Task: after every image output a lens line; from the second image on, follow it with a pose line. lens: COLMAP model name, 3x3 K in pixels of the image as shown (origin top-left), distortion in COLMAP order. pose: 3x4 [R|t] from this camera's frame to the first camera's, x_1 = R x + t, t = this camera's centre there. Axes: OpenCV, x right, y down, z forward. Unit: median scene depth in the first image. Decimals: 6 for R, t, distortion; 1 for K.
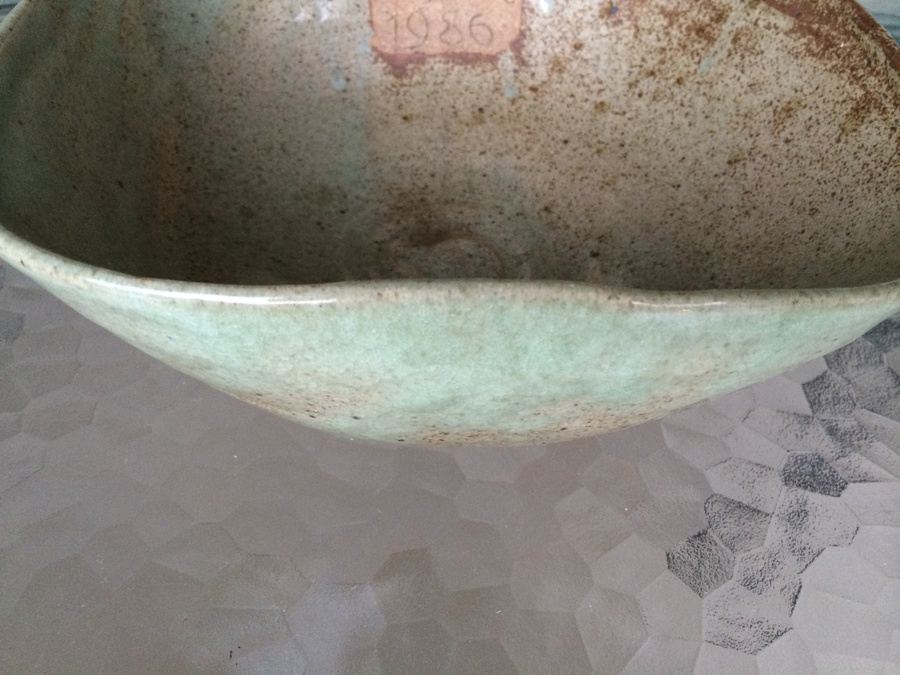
lens RADIAL K [[777.6, 0, 450.0], [0, 777.6, 337.5], [0, 0, 1]] dist [0.070507, -0.130737]
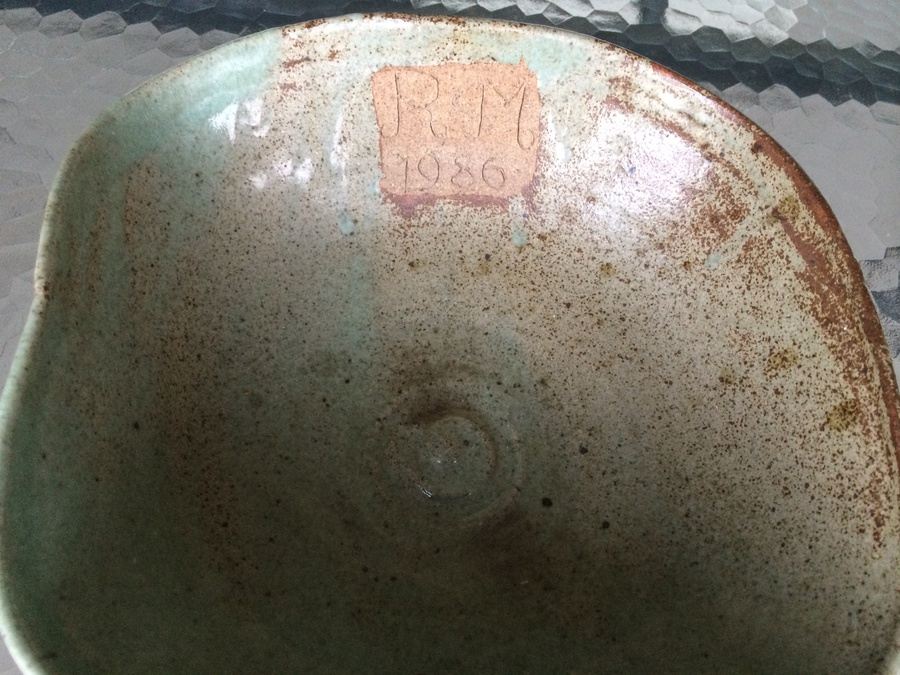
lens RADIAL K [[763.7, 0, 450.0], [0, 763.7, 337.5], [0, 0, 1]] dist [0.054755, -0.099895]
pose [[0.998183, 0.057159, 0.019061, -0.022350], [-0.060160, 0.963045, 0.262534, -0.468552], [-0.003350, -0.263204, 0.964734, 0.030572]]
